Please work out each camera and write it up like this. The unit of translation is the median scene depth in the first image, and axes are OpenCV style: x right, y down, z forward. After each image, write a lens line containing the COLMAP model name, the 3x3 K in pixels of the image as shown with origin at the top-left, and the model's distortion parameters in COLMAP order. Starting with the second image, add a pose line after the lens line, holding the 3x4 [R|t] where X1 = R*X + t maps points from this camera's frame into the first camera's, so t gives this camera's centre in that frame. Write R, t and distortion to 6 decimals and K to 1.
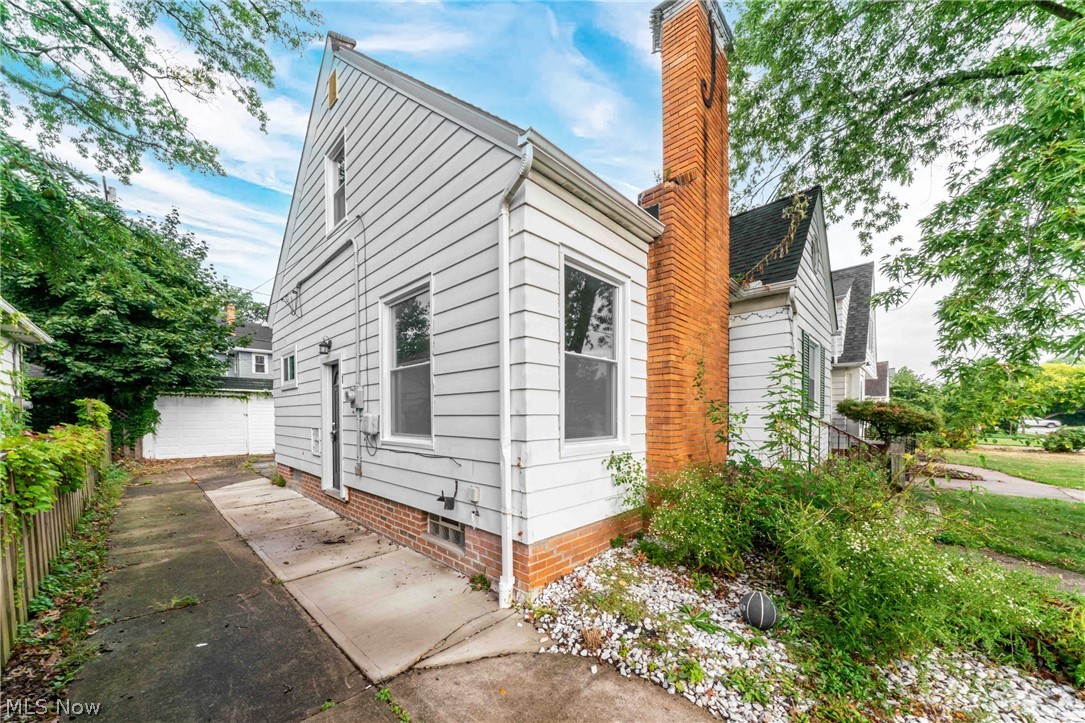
lens RADIAL K [[383.7, 0, 540.7], [0, 383.7, 418.9], [0, 0, 1]] dist [-0.000099, 0.000126]
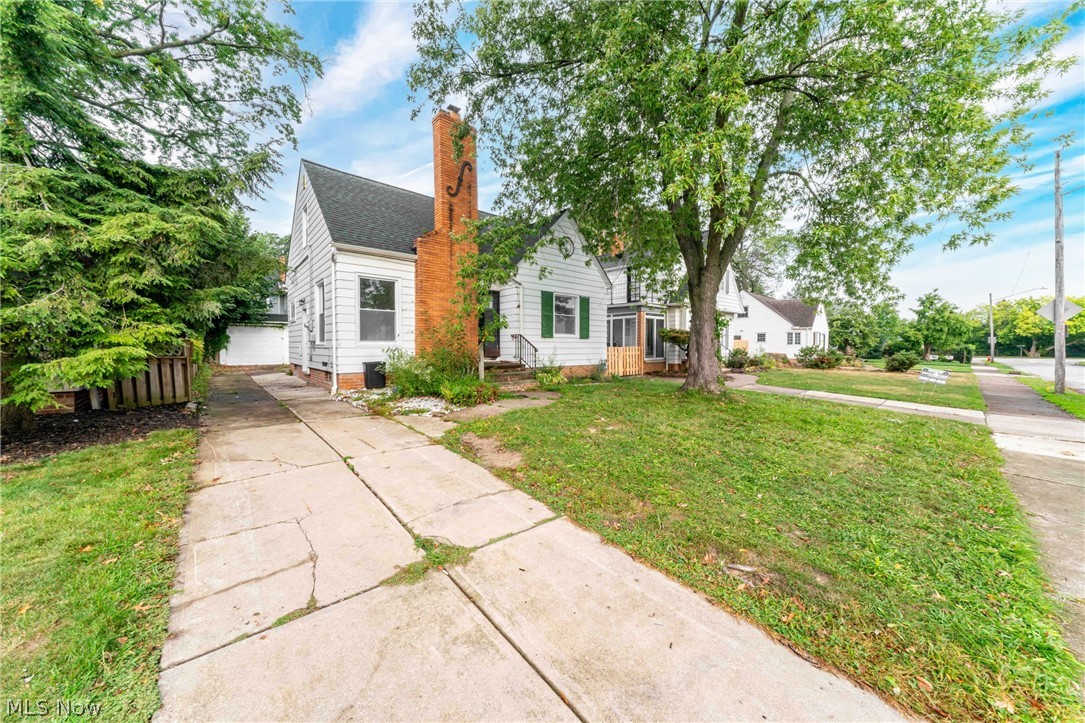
lens RADIAL K [[372.7, 0, 540.9], [0, 372.7, 347.6], [0, 0, 1]] dist [-0.000170, 0.000022]
pose [[0.996062, 0.003729, -0.088577, 0.463304], [-0.004142, 0.999981, -0.004478, 0.033108], [0.088559, 0.004827, 0.996059, -0.458725]]
